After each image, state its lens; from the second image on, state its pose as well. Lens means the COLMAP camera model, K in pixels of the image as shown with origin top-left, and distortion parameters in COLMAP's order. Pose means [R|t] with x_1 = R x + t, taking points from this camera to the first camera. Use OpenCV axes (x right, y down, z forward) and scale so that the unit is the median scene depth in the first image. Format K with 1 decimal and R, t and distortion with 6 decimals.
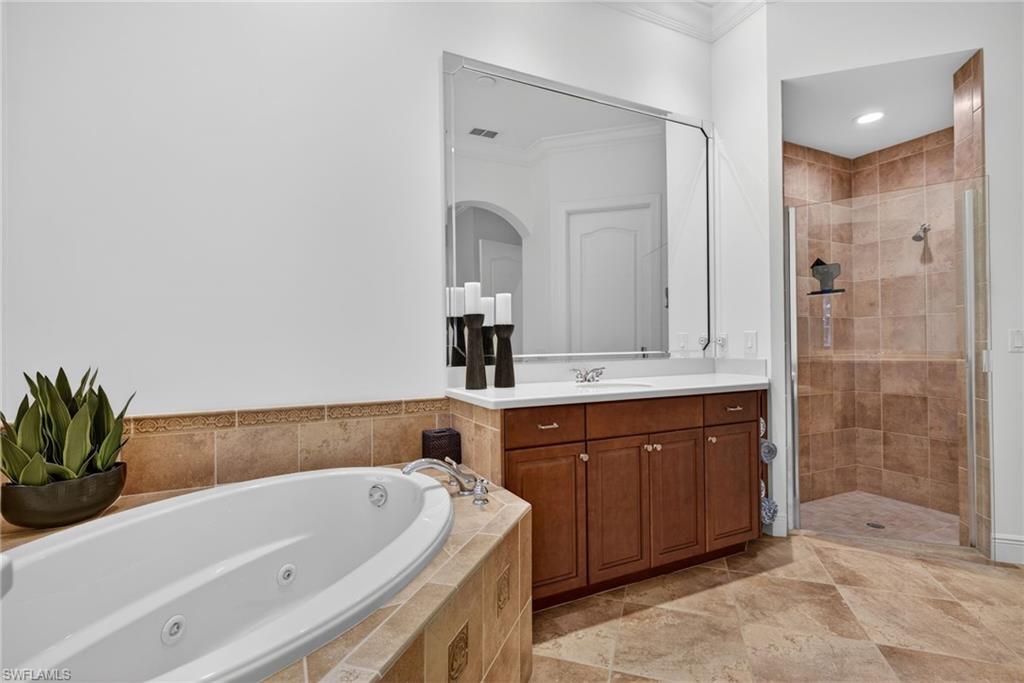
lens RADIAL K [[464.6, 0, 517.7], [0, 464.6, 346.0], [0, 0, 1]] dist [-0.003996, -0.000373]
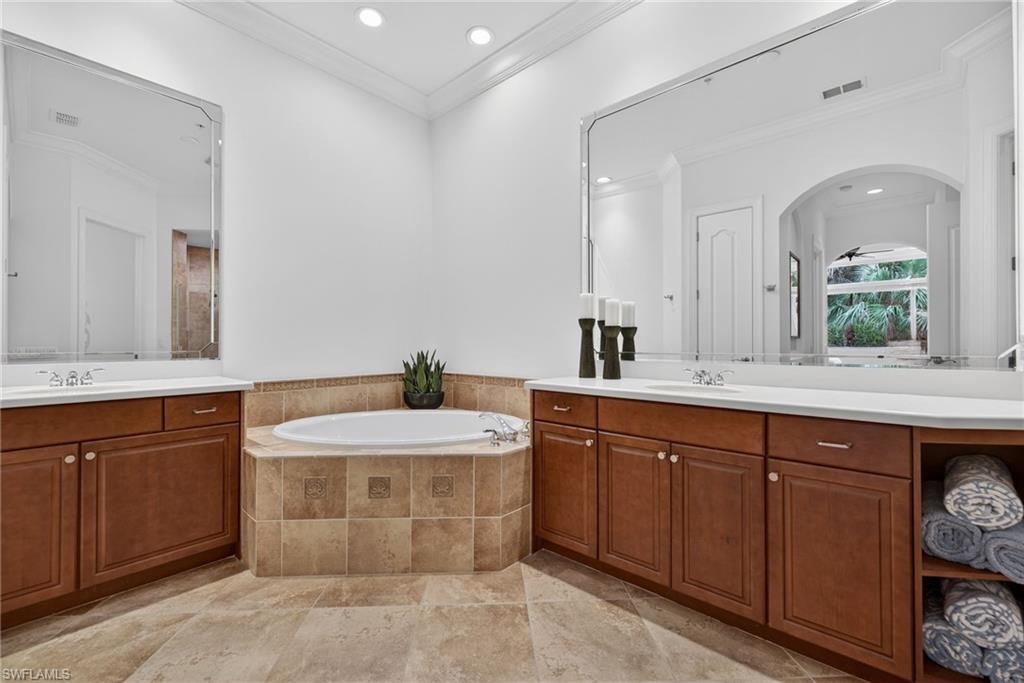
lens RADIAL K [[426.3, 0, 521.0], [0, 426.3, 336.5], [0, 0, 1]] dist [0.001856, -0.000119]
pose [[0.396648, 0.000586, -0.917971, 1.008994], [-0.005215, 0.999985, -0.001615, -0.019039], [0.917956, 0.005428, 0.396645, 0.416728]]
